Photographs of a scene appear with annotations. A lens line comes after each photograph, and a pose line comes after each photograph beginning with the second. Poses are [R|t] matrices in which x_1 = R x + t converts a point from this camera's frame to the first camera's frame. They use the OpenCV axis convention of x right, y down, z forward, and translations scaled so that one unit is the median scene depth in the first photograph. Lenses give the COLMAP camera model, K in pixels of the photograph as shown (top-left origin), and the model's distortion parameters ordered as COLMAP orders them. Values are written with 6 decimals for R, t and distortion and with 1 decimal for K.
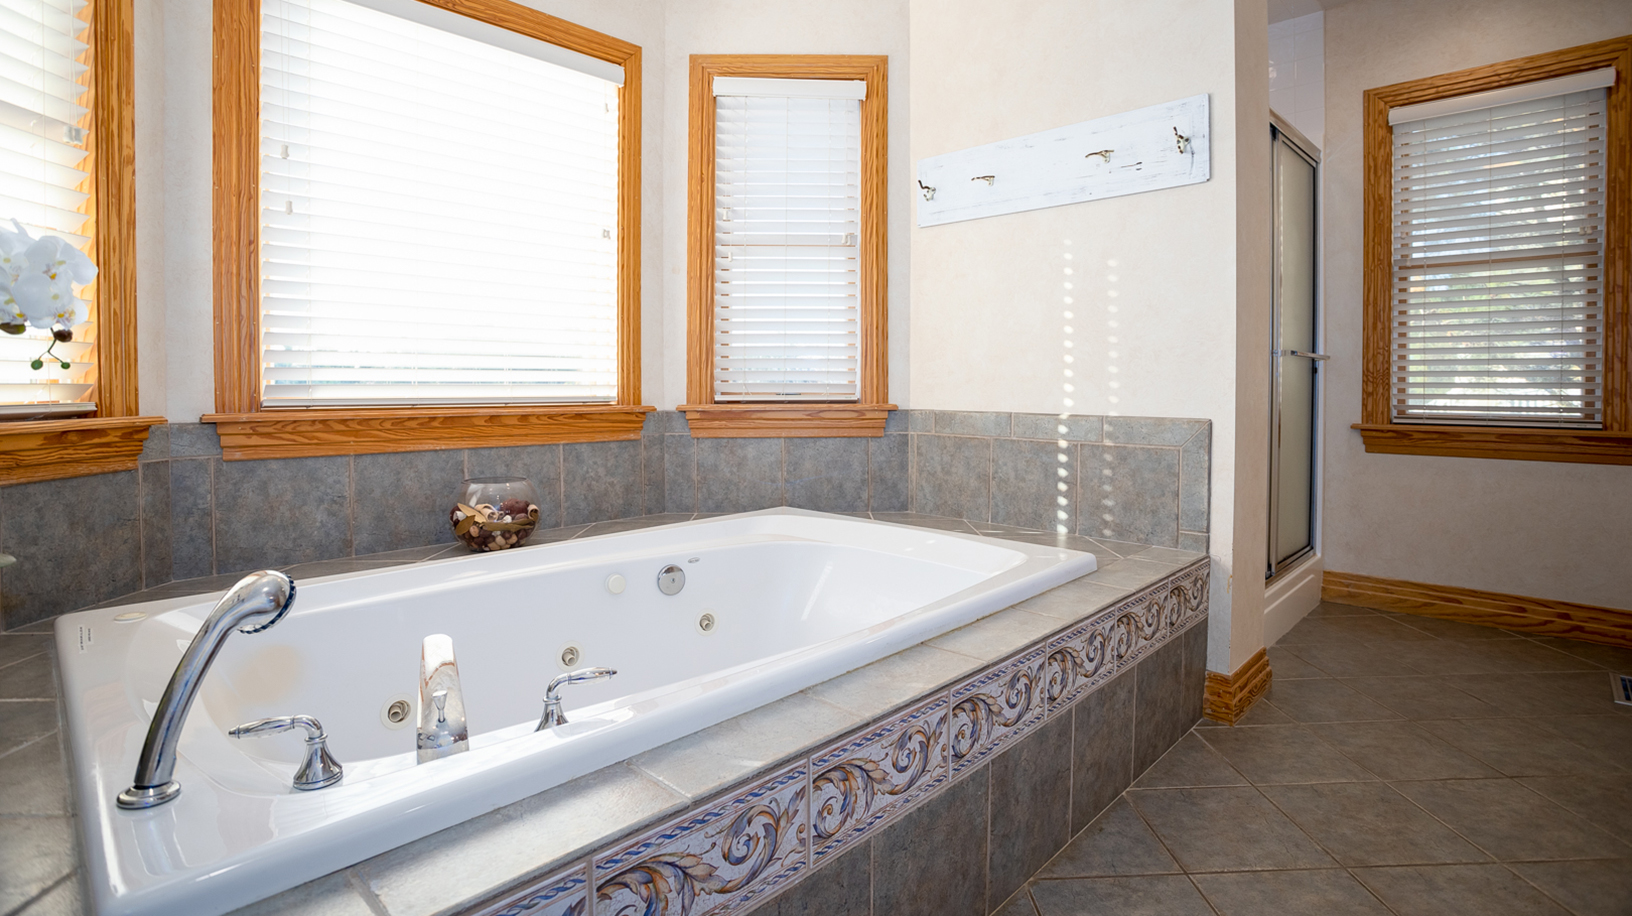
lens RADIAL K [[786.3, 0, 816.4], [0, 786.3, 407.9], [0, 0, 1]] dist [-0.048558, 0.000676]
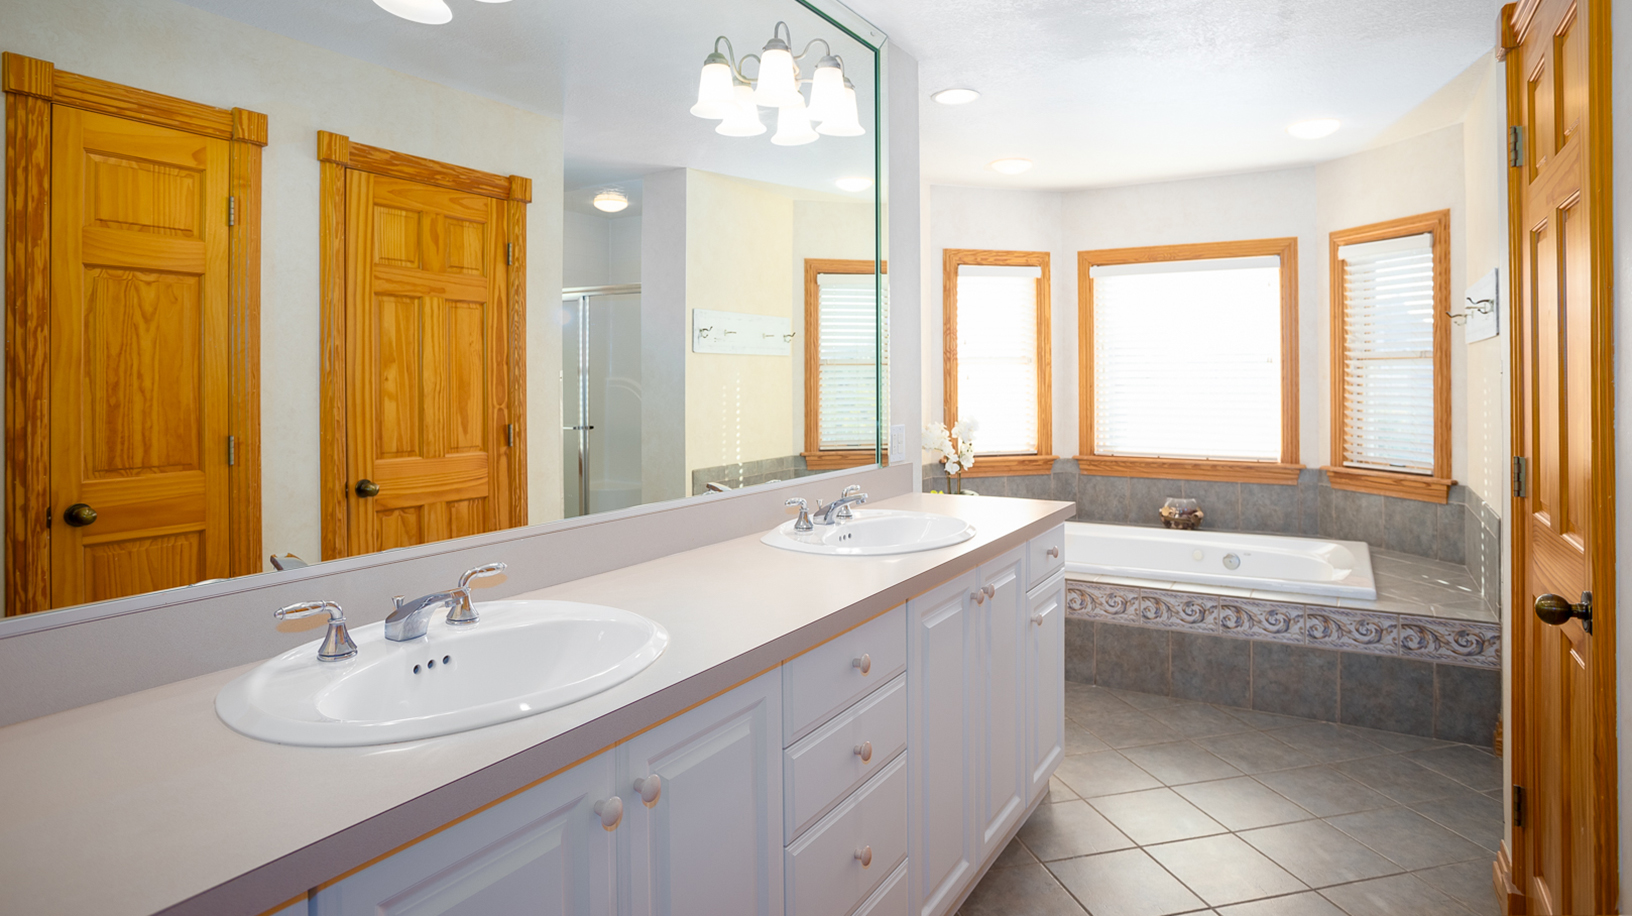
lens RADIAL K [[944.5, 0, 818.2], [0, 944.5, 397.6], [0, 0, 1]] dist [-0.001220, -0.001054]
pose [[0.216932, 0.020356, -0.975974, 1.514842], [-0.018376, 0.999691, 0.016766, -0.161179], [0.976014, 0.014297, 0.217239, -0.387355]]
